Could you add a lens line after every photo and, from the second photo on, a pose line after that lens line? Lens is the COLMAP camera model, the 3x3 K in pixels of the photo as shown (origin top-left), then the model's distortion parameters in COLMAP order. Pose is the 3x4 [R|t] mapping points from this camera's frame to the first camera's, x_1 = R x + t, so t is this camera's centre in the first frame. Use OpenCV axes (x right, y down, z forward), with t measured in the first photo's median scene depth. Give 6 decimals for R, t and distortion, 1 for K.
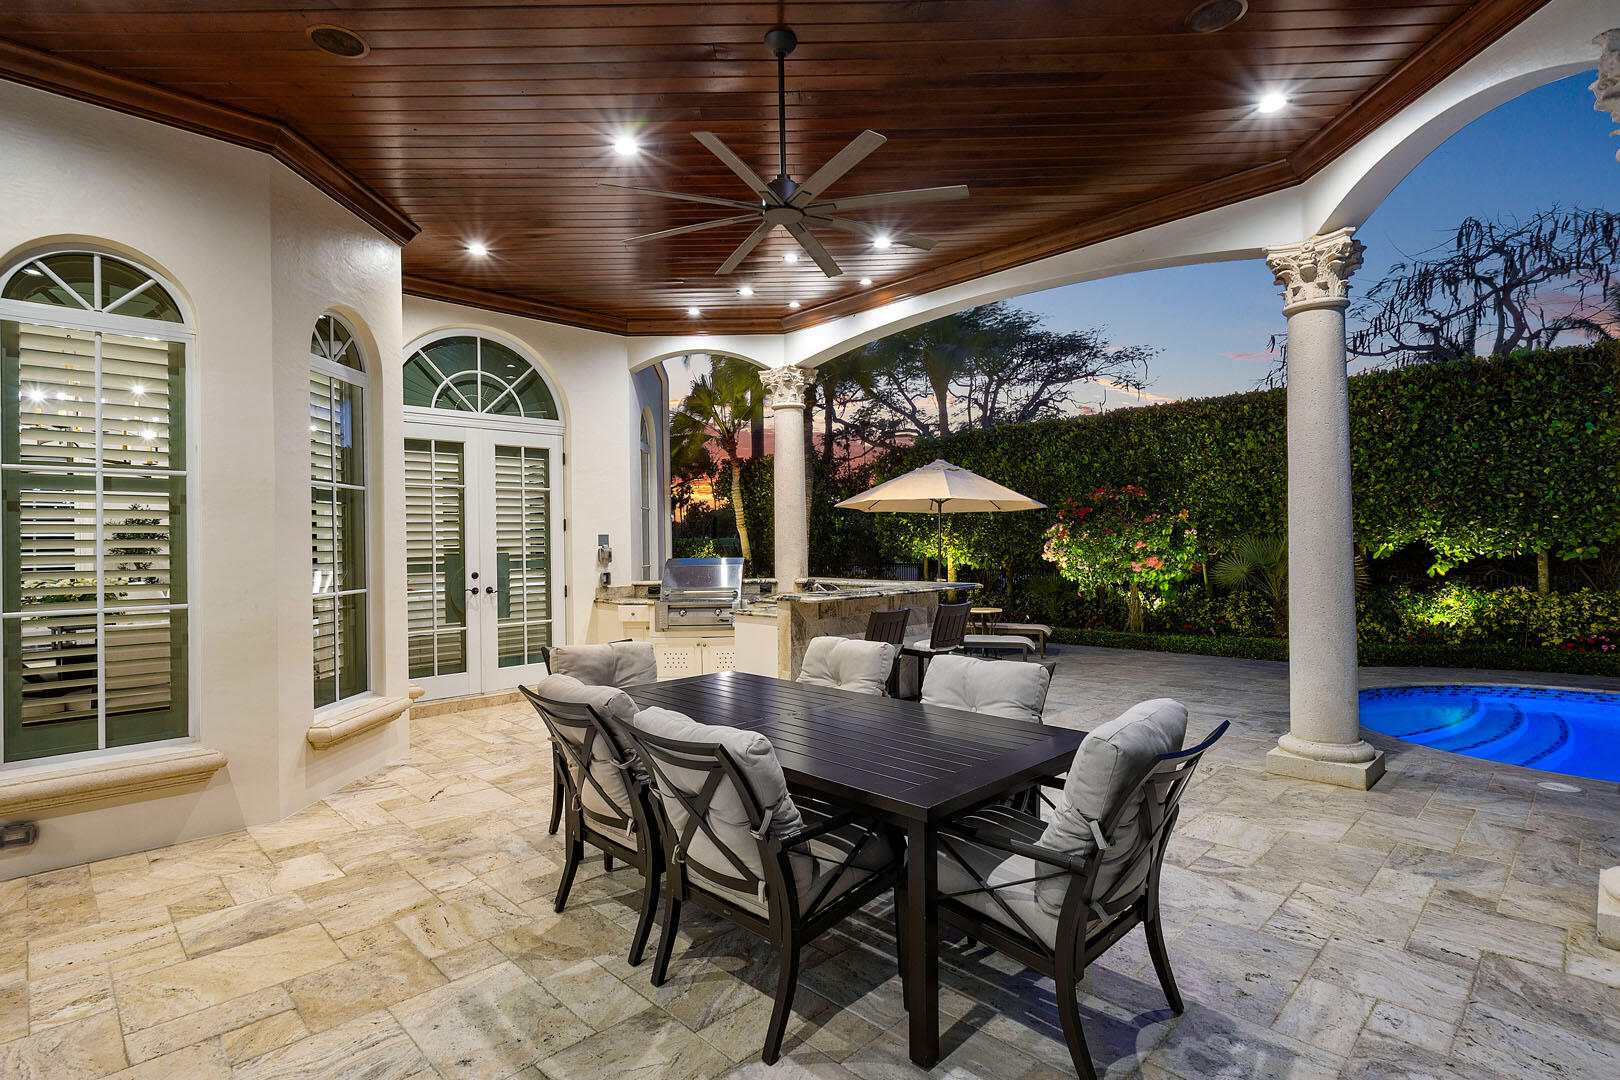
lens RADIAL K [[778.5, 0, 810.0], [0, 778.5, 540.0], [0, 0, 1]] dist [0.001069, -0.000047]
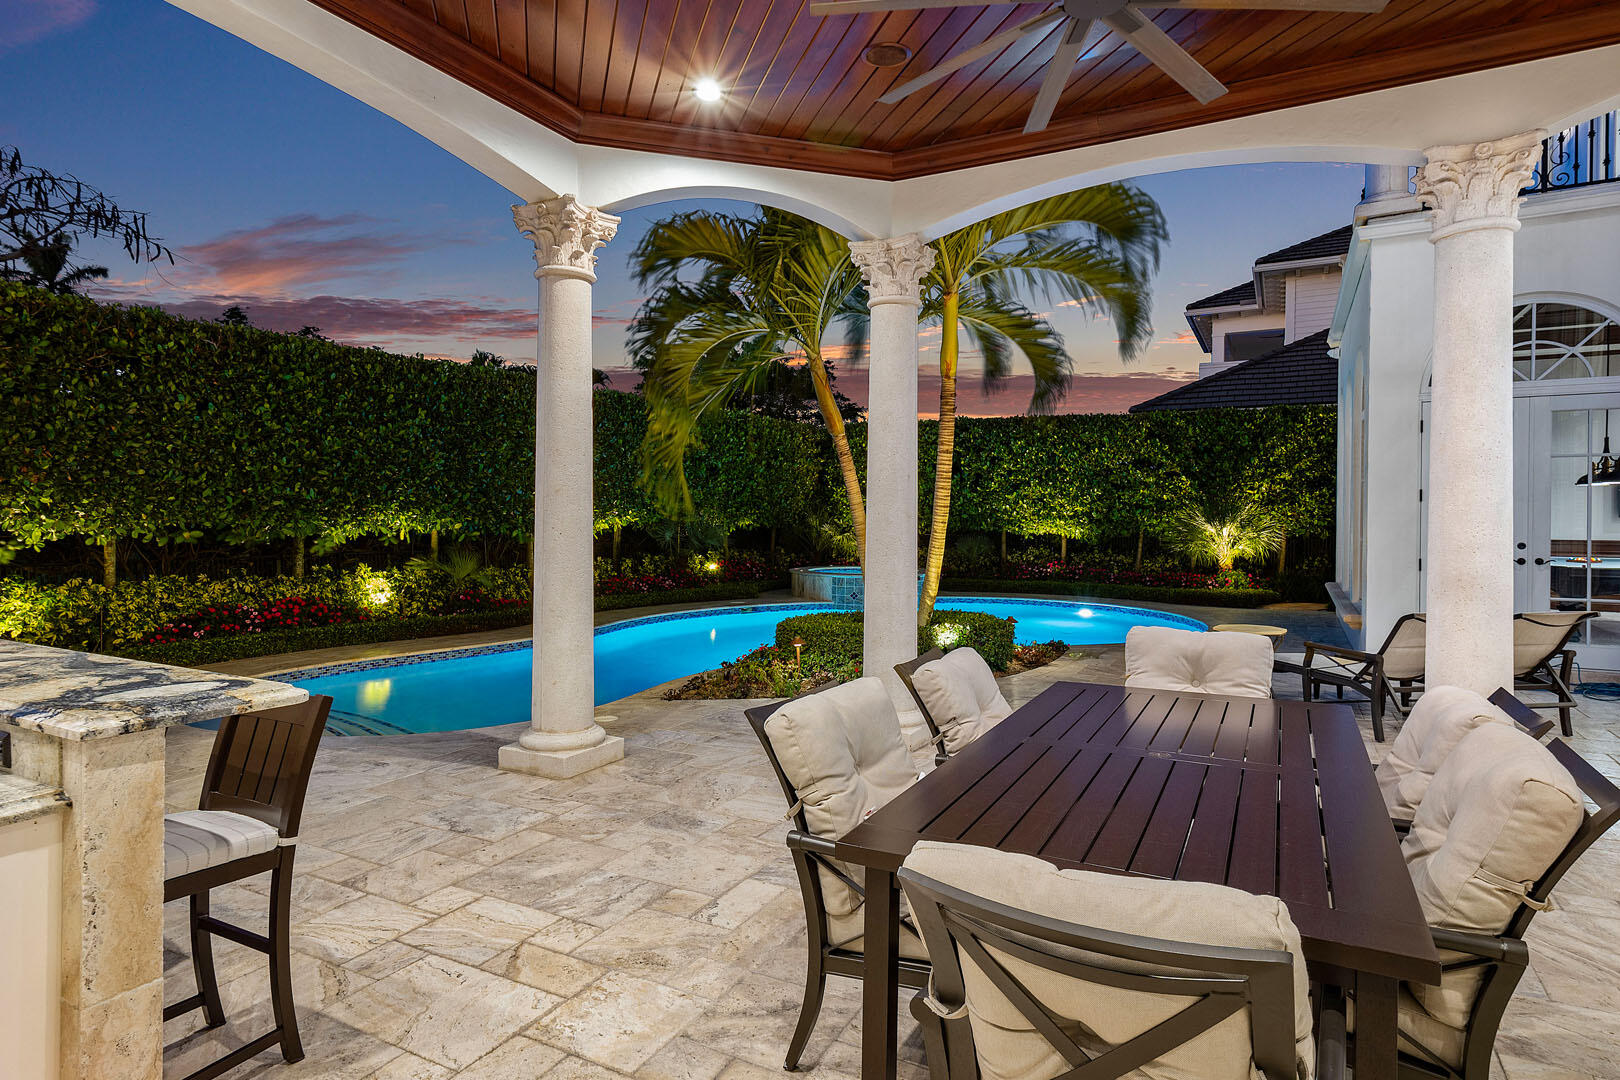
lens RADIAL K [[879.8, 0, 807.1], [0, 879.8, 523.5], [0, 0, 1]] dist [0.000897, -0.000235]
pose [[-0.293444, 0.007700, 0.955945, -0.247437], [-0.002466, 0.999958, -0.008812, 0.006825], [-0.955973, -0.004943, -0.293413, 0.563455]]
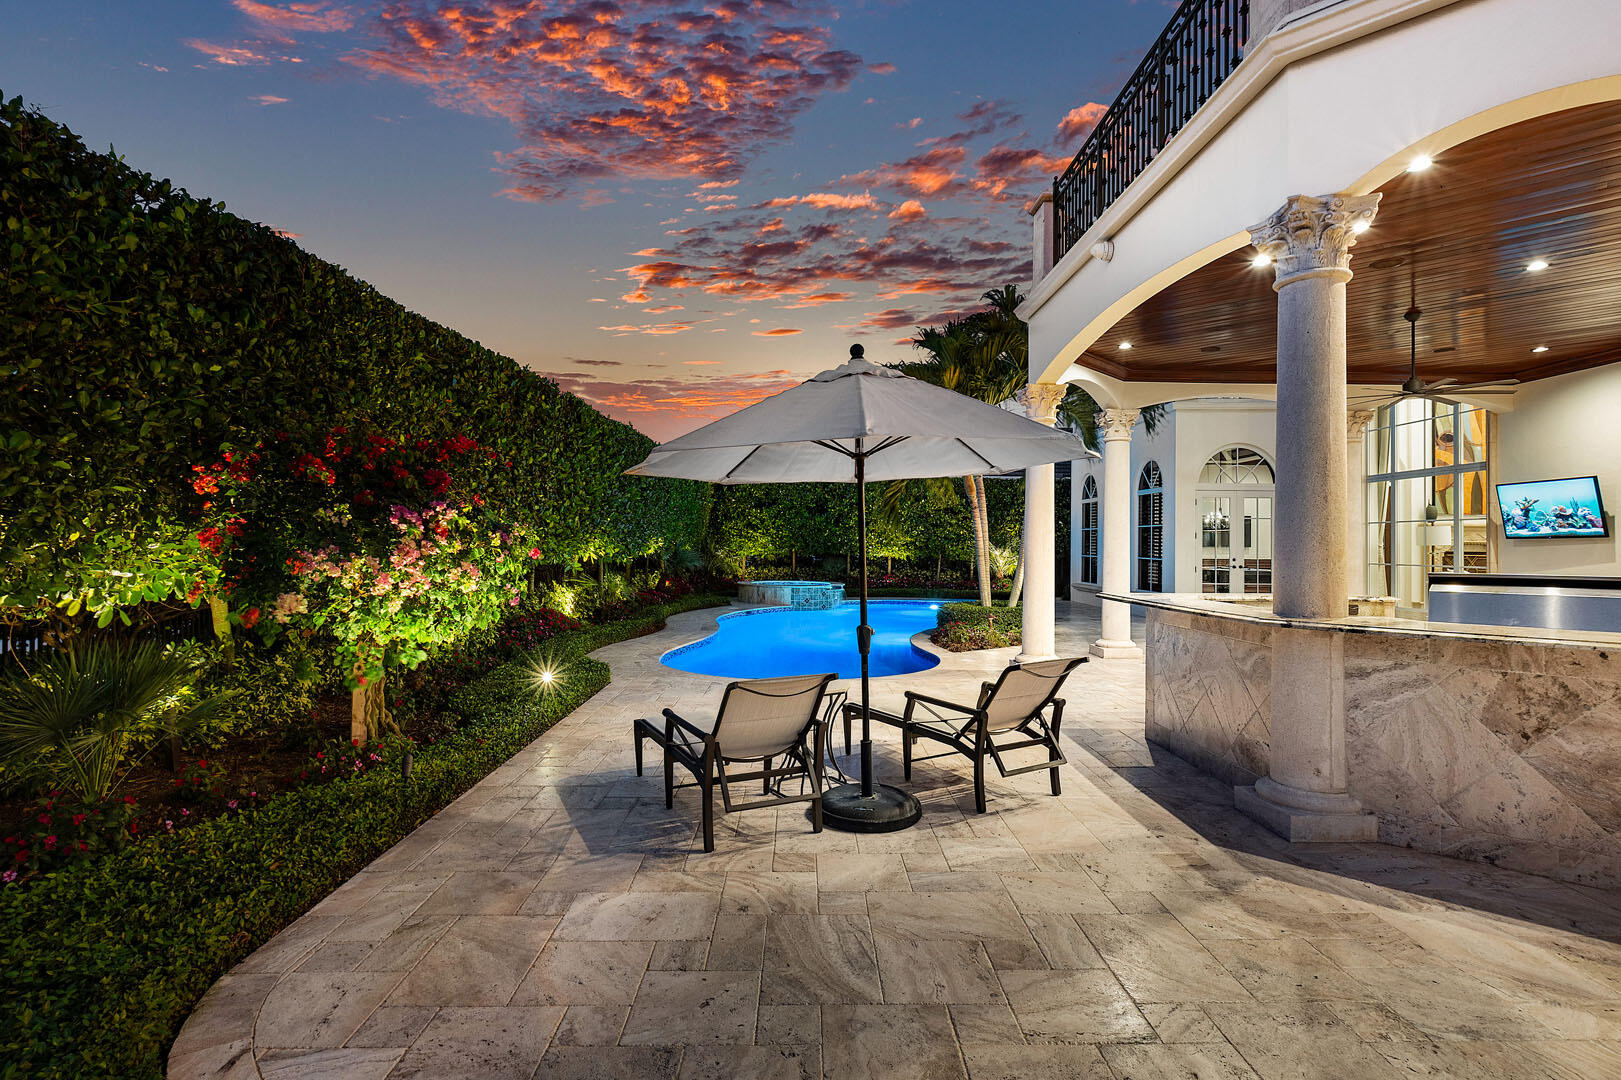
lens RADIAL K [[778.9, 0, 810.5], [0, 778.9, 540.0], [0, 0, 1]] dist [0.001069, -0.000047]
pose [[-0.715246, 0.014528, 0.698722, -0.220703], [0.000792, 0.999800, -0.019978, 0.007300], [-0.698872, -0.013736, -0.715114, 0.789155]]
